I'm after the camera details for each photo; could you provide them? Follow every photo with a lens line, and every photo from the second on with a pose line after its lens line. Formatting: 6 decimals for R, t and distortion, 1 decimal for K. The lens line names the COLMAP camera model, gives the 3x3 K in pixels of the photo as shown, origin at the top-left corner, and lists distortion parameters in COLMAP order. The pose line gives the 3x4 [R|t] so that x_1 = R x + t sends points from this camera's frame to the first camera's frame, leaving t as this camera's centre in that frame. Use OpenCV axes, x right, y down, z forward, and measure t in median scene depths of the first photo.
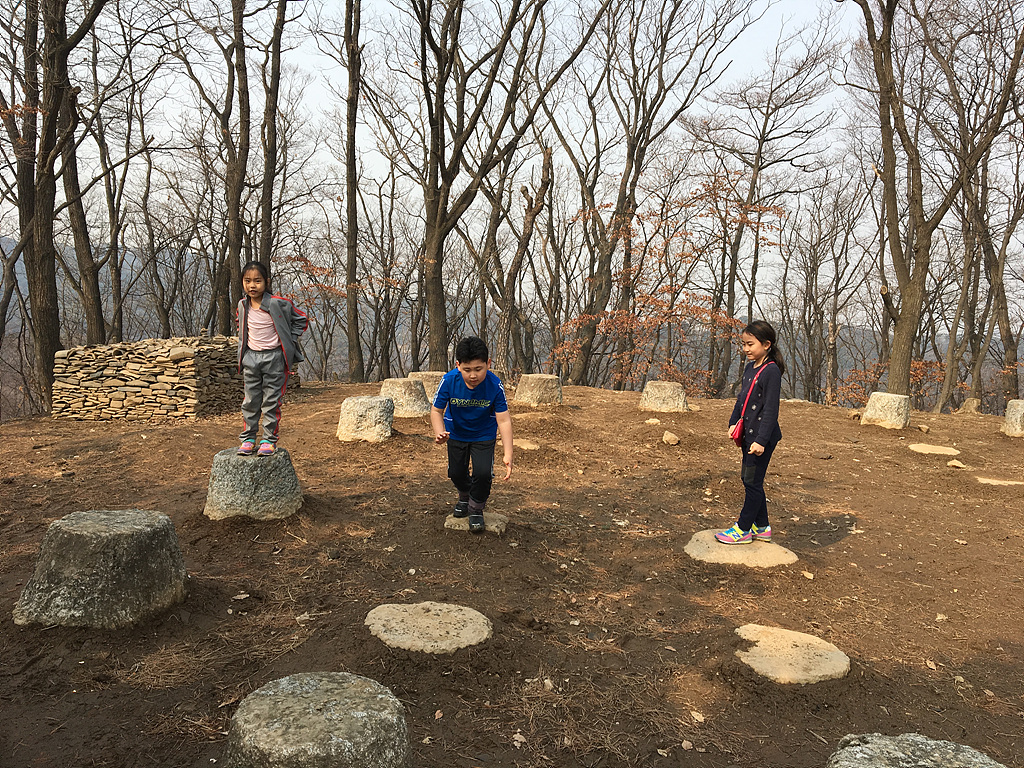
lens RADIAL K [[876.5, 0, 522.6], [0, 876.5, 389.2], [0, 0, 1]] dist [0.046463, -0.088473]
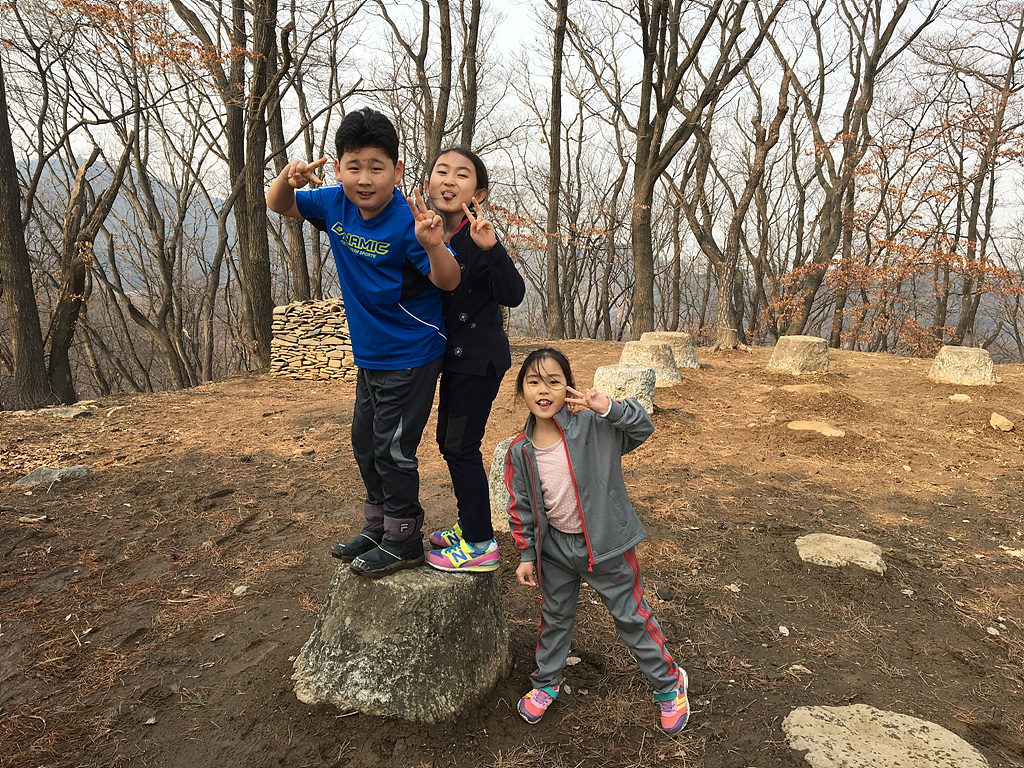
lens RADIAL K [[876.5, 0, 508.0], [0, 876.5, 392.4], [0, 0, 1]] dist [0.046463, -0.088473]
pose [[0.979990, 0.023616, -0.197638, -0.091444], [-0.011560, 0.998014, 0.061929, -0.012673], [0.198708, -0.058405, 0.978317, 0.113713]]
